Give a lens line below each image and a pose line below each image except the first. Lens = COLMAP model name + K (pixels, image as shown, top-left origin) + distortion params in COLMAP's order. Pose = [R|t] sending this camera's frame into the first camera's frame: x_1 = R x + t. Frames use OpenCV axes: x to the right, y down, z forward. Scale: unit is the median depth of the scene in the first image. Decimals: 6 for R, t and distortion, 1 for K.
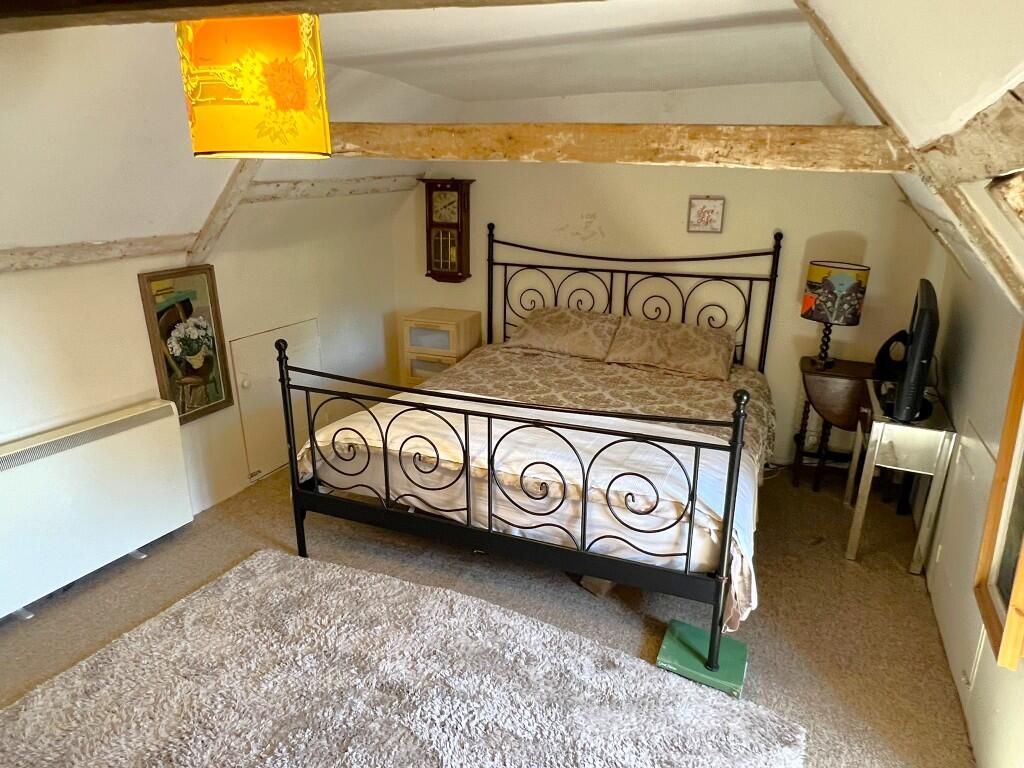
lens RADIAL K [[630.7, 0, 512.0], [0, 630.7, 384.0], [0, 0, 1]] dist [0.001110, -0.001997]
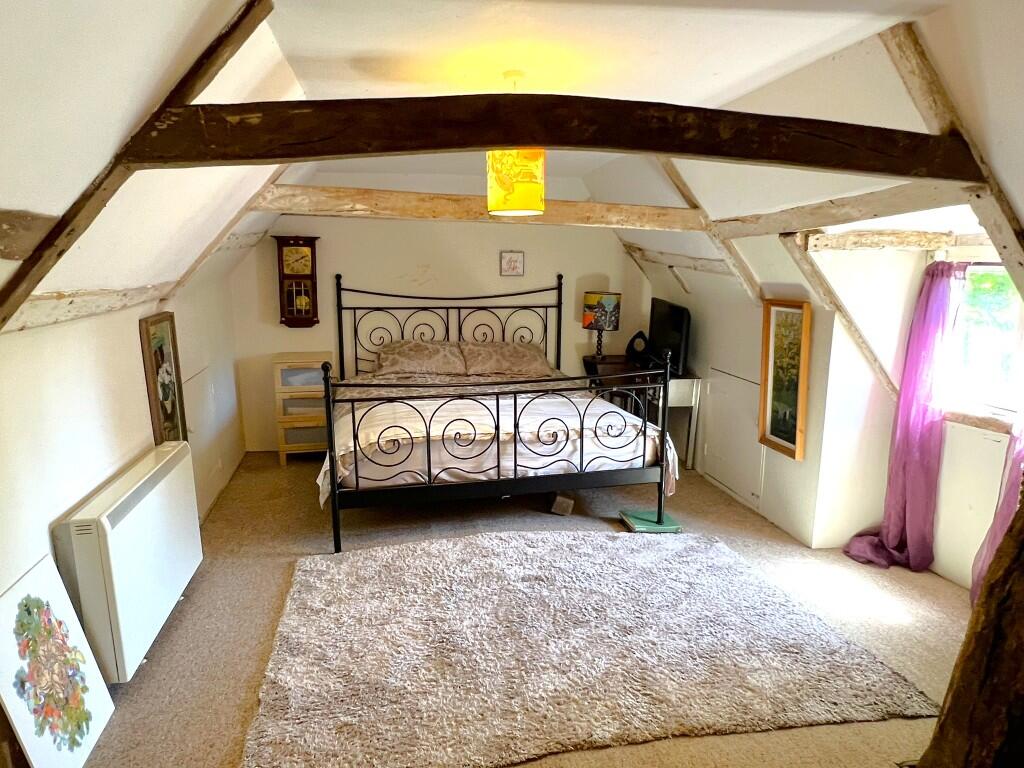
lens RADIAL K [[608.0, 0, 512.0], [0, 608.0, 384.0], [0, 0, 1]] dist [0.004865, -0.000143]
pose [[0.825497, -0.119368, 0.551639, -0.525210], [0.168859, 0.984845, -0.039579, 0.054469], [-0.538555, 0.125822, 0.833143, -0.101628]]
